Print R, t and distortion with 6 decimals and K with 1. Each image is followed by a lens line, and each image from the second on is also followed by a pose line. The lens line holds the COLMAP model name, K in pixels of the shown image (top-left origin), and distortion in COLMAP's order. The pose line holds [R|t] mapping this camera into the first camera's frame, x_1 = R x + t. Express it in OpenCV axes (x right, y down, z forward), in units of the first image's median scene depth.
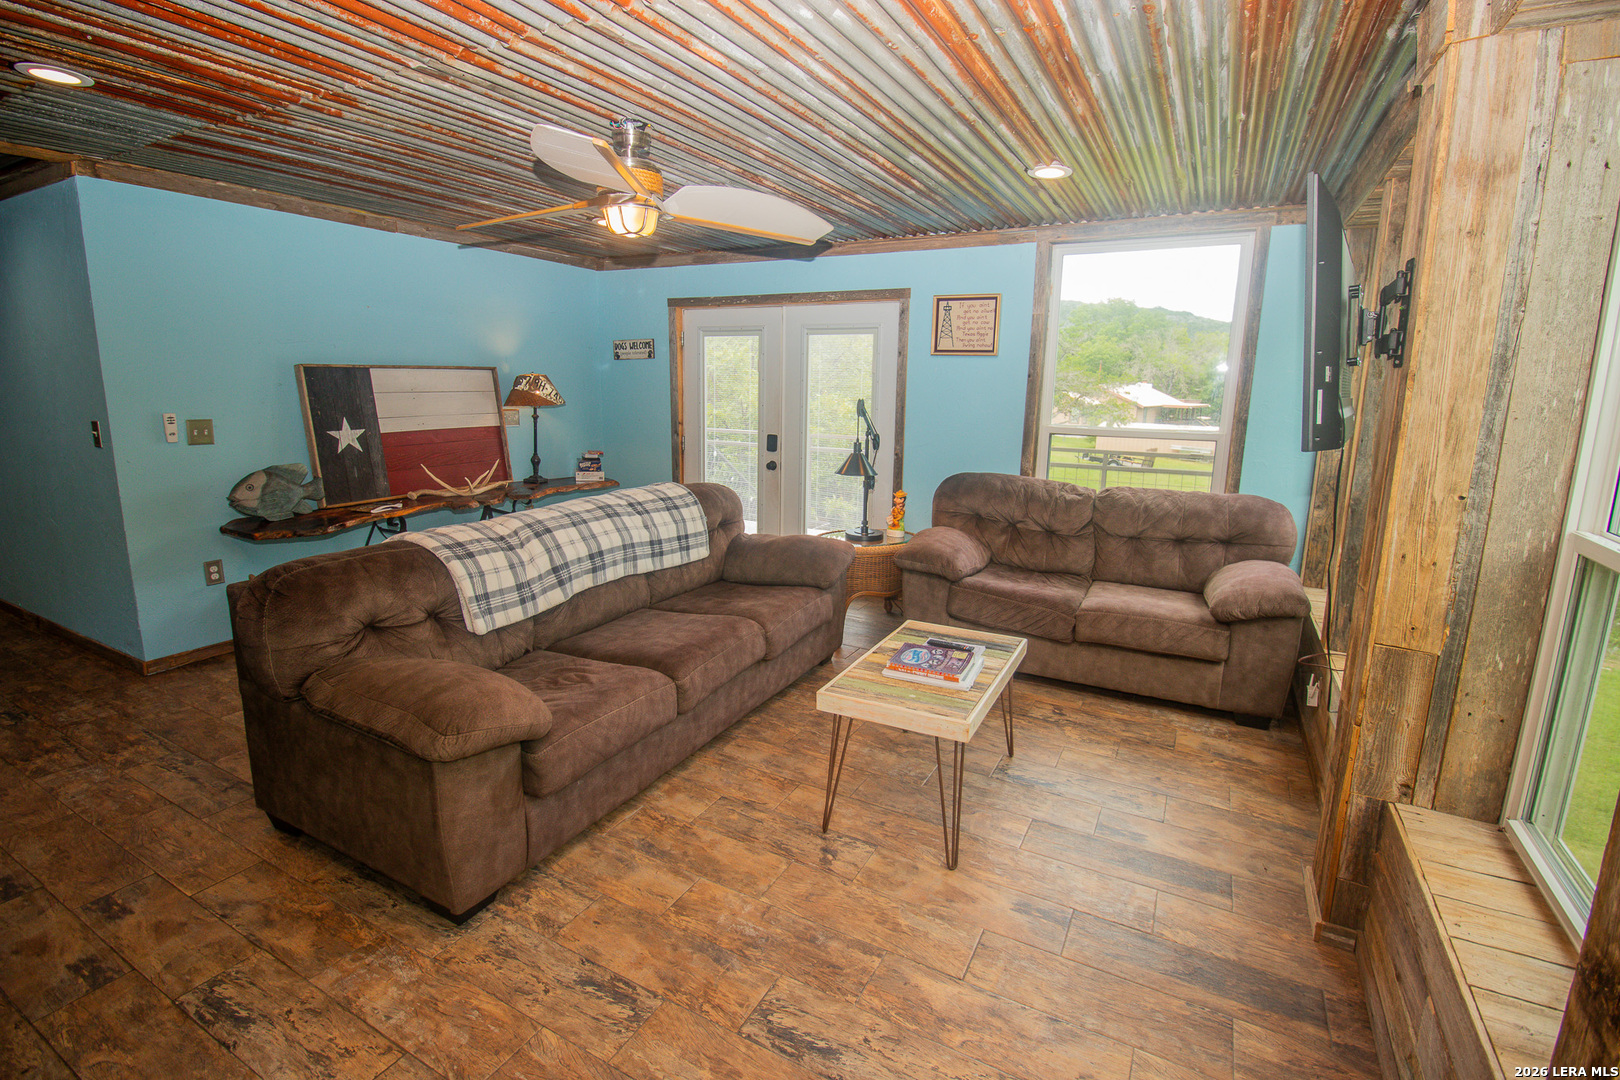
lens RADIAL K [[760.0, 0, 801.8], [0, 760.0, 529.2], [0, 0, 1]] dist [-0.002149, -0.001057]
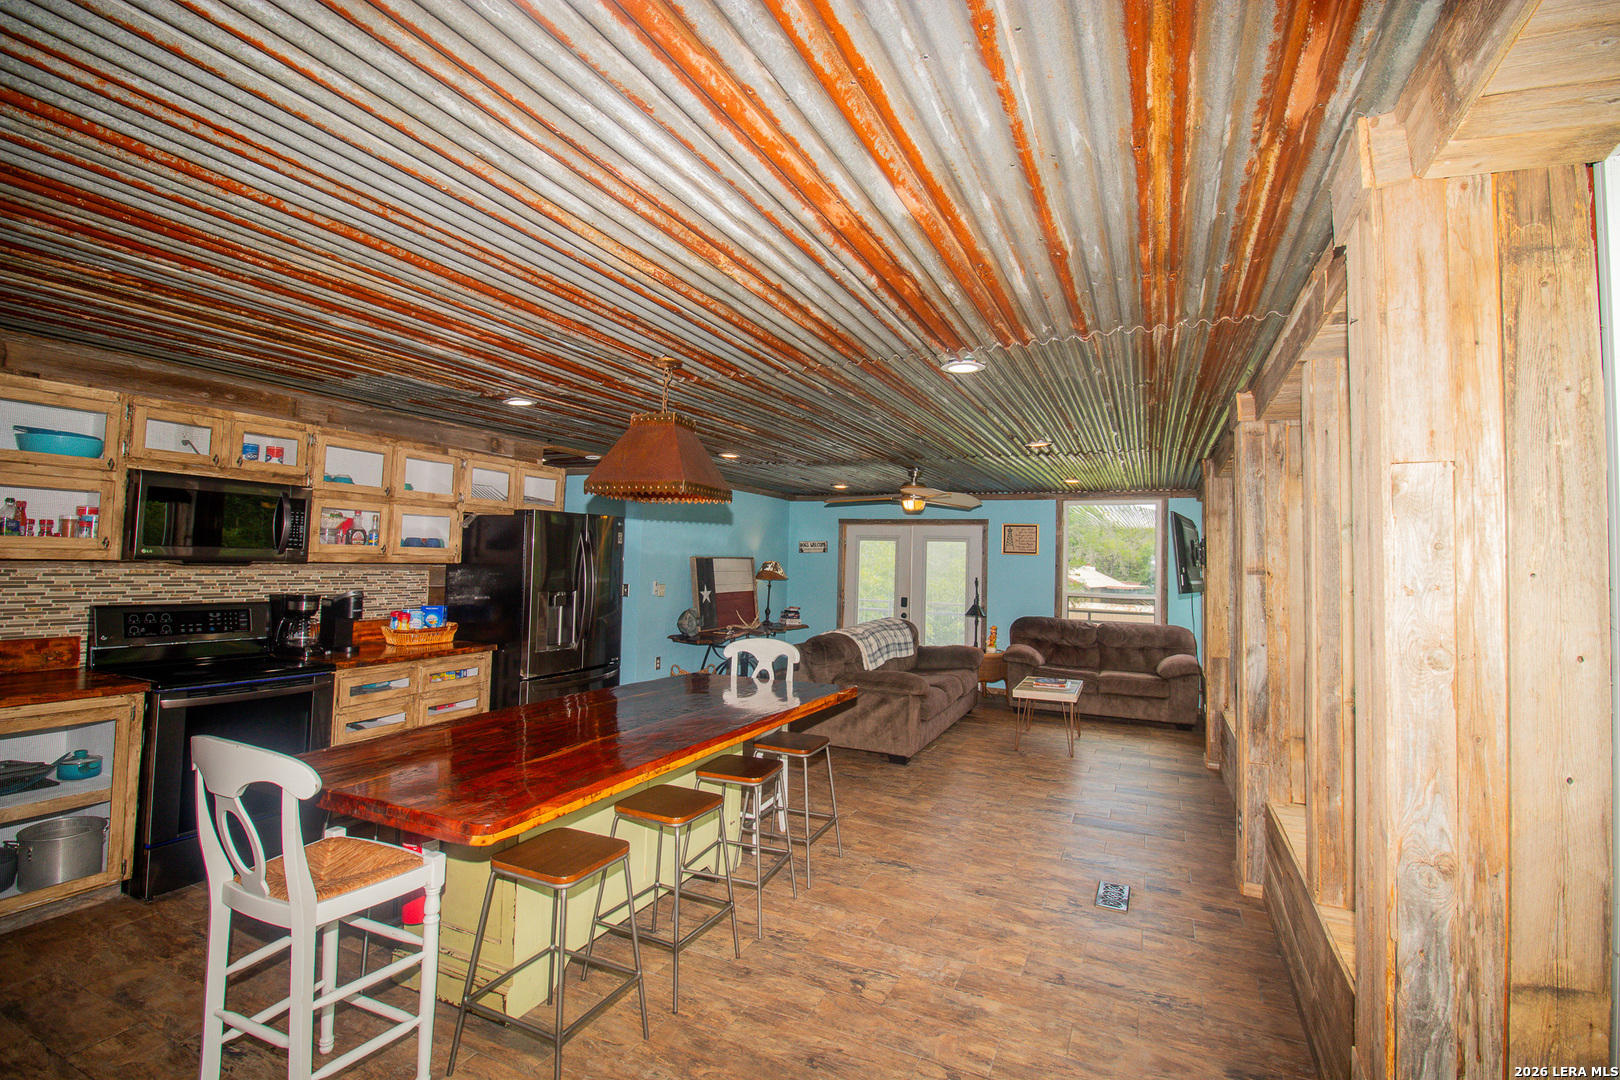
lens RADIAL K [[760.0, 0, 813.4], [0, 760.0, 530.6], [0, 0, 1]] dist [-0.002149, -0.001057]
pose [[0.997204, 0.012517, 0.073670, -0.457768], [0.004819, 0.973046, -0.230559, 0.151553], [-0.074570, 0.230270, 0.970265, -0.839291]]
